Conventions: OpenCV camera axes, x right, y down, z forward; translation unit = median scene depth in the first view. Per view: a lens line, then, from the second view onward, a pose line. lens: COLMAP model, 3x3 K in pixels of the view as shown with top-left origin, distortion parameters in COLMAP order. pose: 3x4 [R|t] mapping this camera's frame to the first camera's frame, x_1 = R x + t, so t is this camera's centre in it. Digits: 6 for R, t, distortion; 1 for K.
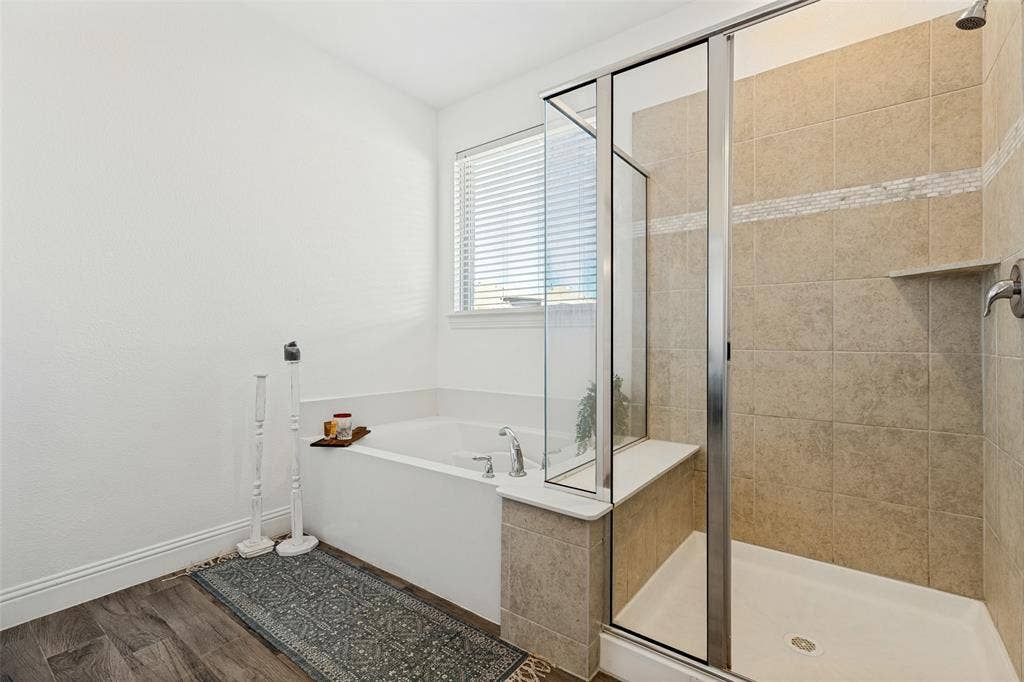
lens RADIAL K [[461.9, 0, 508.1], [0, 461.9, 342.3], [0, 0, 1]] dist [-0.000813, -0.000686]
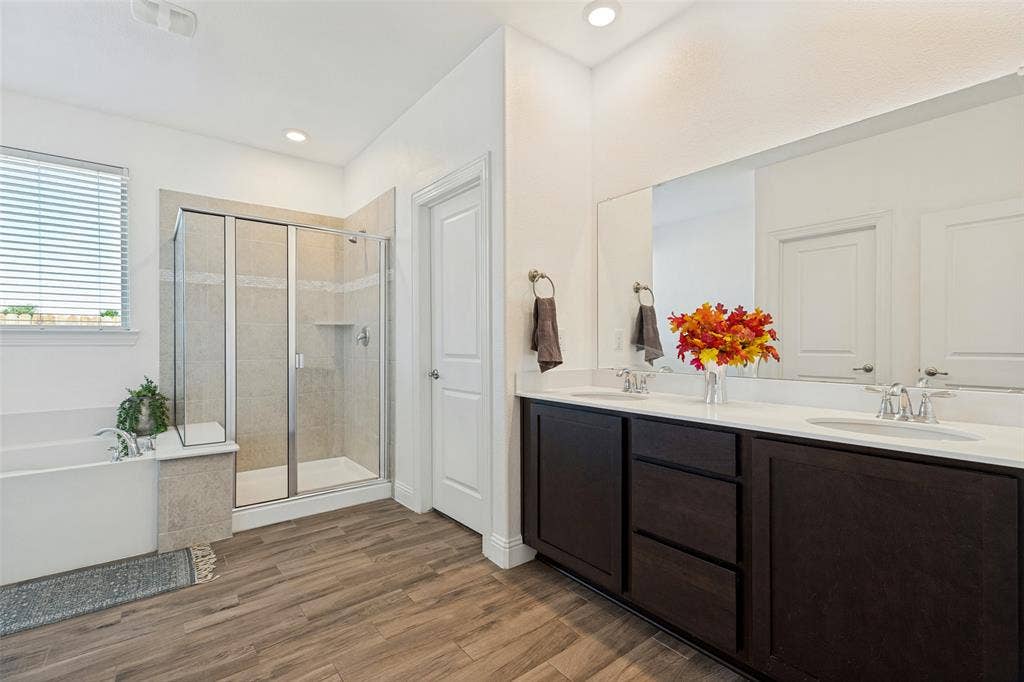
lens RADIAL K [[461.9, 0, 511.0], [0, 461.9, 342.5], [0, 0, 1]] dist [-0.000813, -0.000686]
pose [[0.244368, 0.001060, 0.969682, -1.156673], [0.011534, 0.999925, -0.004000, -0.036179], [-0.969614, 0.012161, 0.244338, -0.485270]]
